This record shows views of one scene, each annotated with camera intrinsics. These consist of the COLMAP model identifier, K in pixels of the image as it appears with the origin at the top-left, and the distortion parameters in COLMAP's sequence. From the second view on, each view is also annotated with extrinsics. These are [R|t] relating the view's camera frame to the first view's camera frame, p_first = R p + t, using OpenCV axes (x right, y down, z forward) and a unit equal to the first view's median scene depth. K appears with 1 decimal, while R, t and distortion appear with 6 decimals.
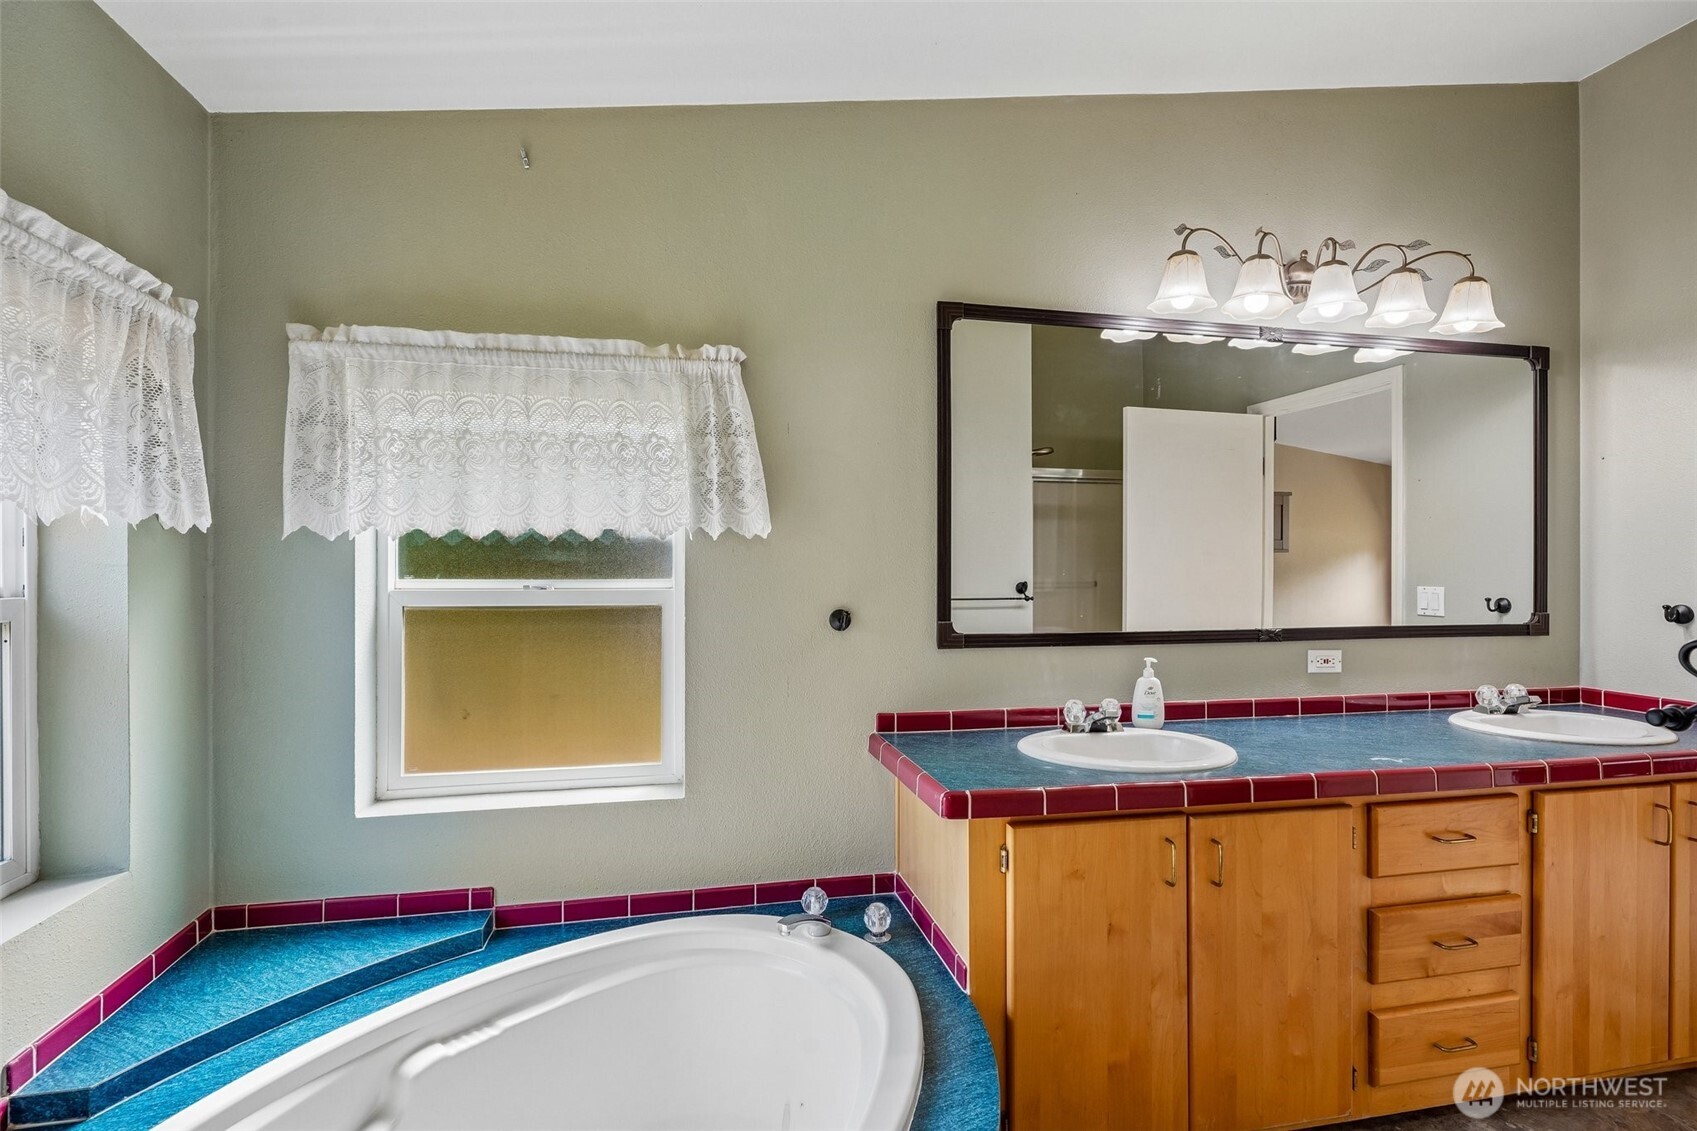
lens RADIAL K [[819.6, 0, 846.1], [0, 819.6, 569.1], [0, 0, 1]] dist [0.003217, -0.000269]
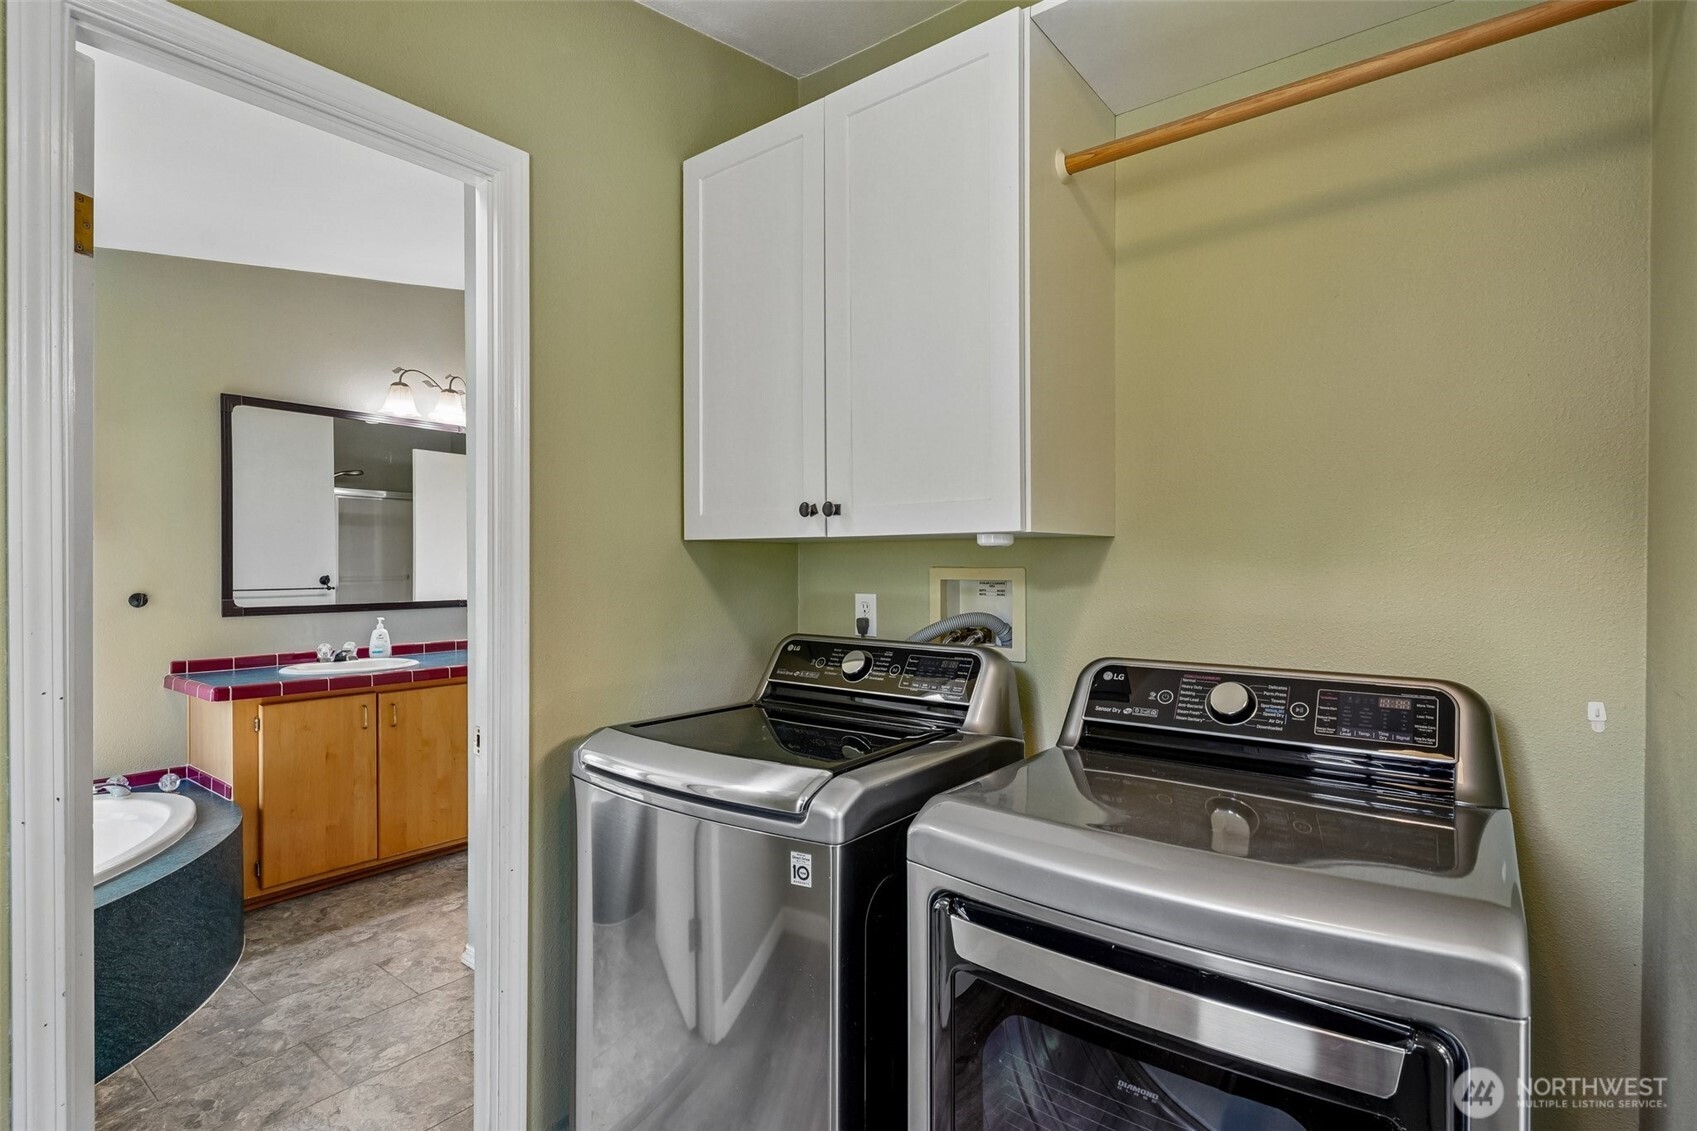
lens RADIAL K [[819.6, 0, 852.5], [0, 819.6, 567.1], [0, 0, 1]] dist [0.003217, -0.000269]
pose [[0.762711, -0.003117, 0.646732, 0.017462], [0.002551, 0.999995, 0.001810, 0.002617], [-0.646735, 0.000269, 0.762715, -0.975054]]
